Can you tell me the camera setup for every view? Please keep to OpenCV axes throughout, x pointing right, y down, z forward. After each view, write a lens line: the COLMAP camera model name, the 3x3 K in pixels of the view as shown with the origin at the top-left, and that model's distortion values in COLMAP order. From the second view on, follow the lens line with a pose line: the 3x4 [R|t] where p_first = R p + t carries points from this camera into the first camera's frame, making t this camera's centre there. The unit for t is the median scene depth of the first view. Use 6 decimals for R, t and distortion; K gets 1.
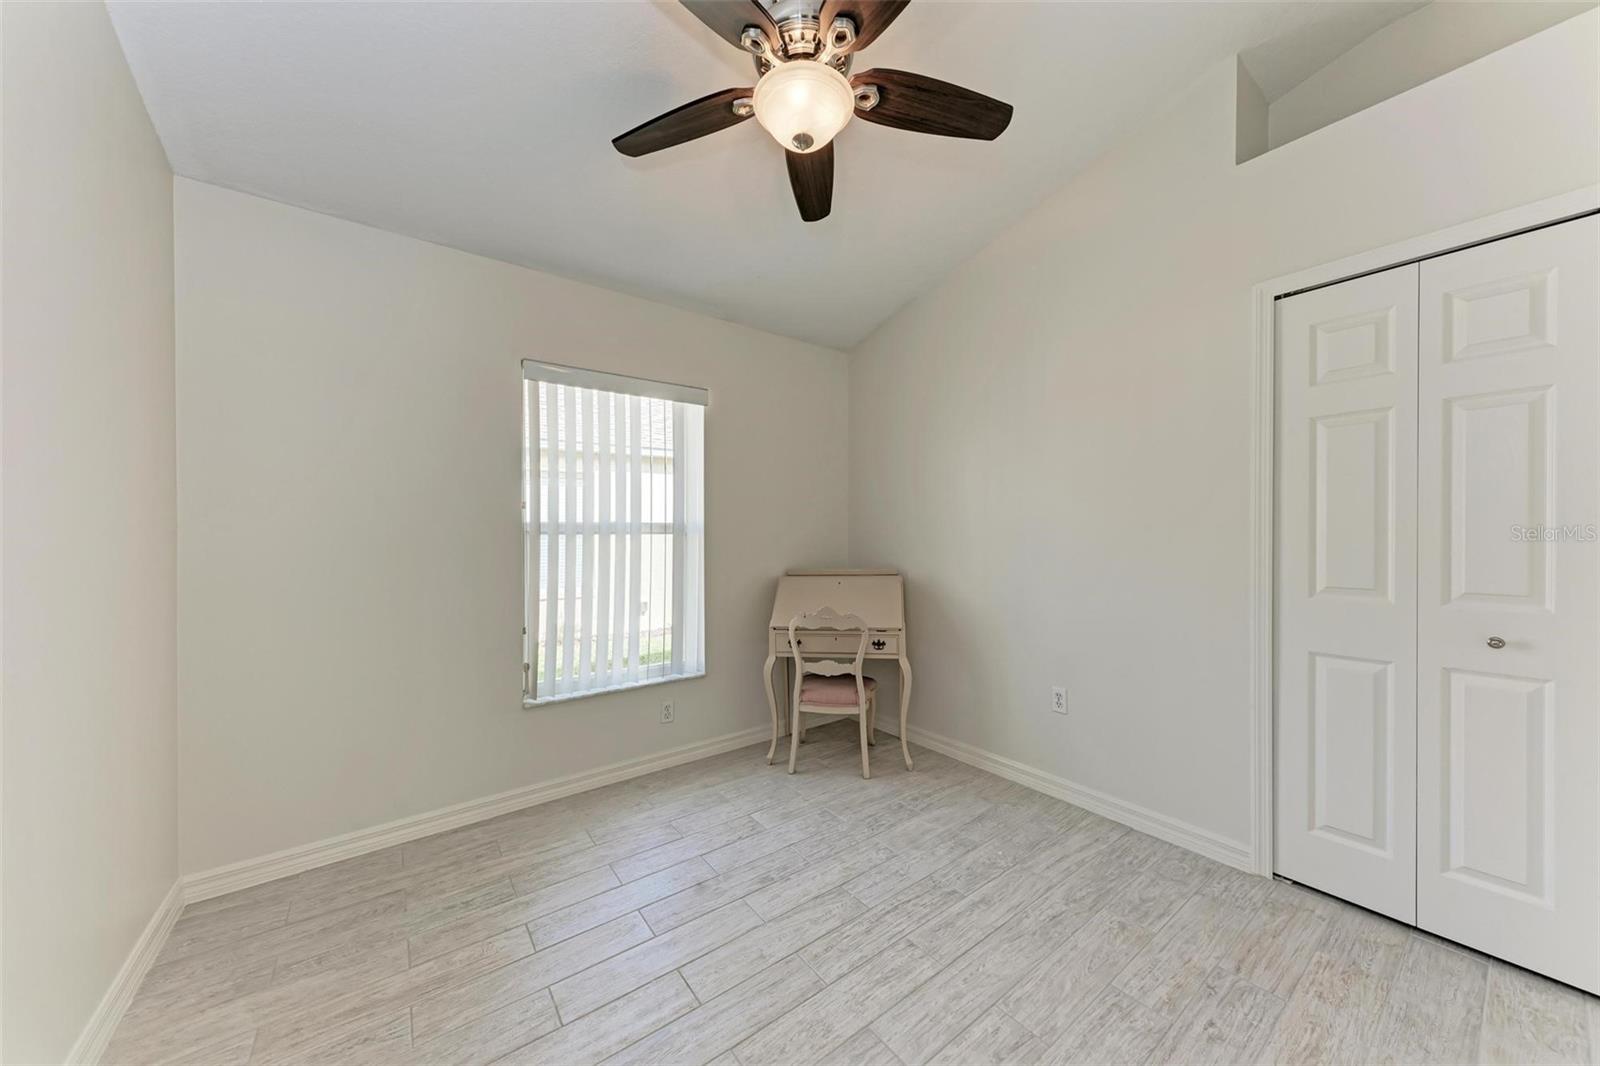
lens RADIAL K [[555.4, 0, 805.6], [0, 555.4, 533.4], [0, 0, 1]] dist [0.001455, -0.000202]
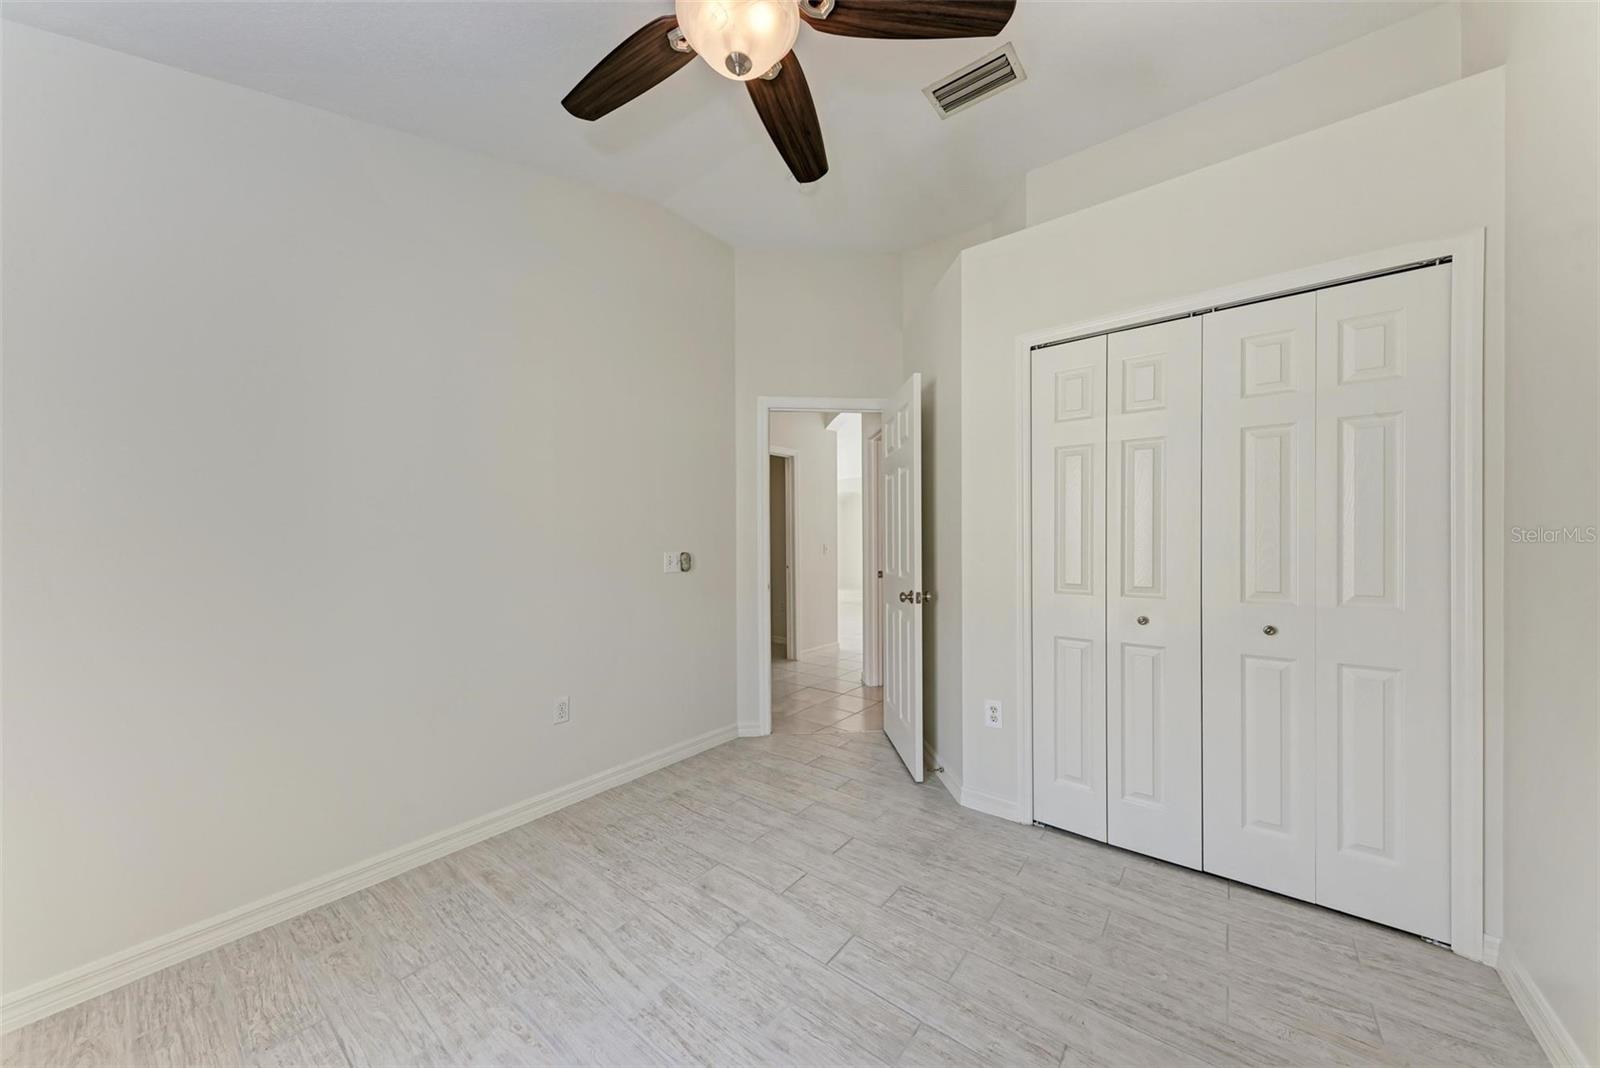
lens RADIAL K [[555.4, 0, 795.0], [0, 555.4, 545.3], [0, 0, 1]] dist [0.001455, -0.000202]
pose [[0.957917, 0.003158, 0.287027, -0.177639], [-0.006725, 0.999912, 0.011443, 0.004376], [-0.286966, -0.012892, 0.957854, 0.245547]]
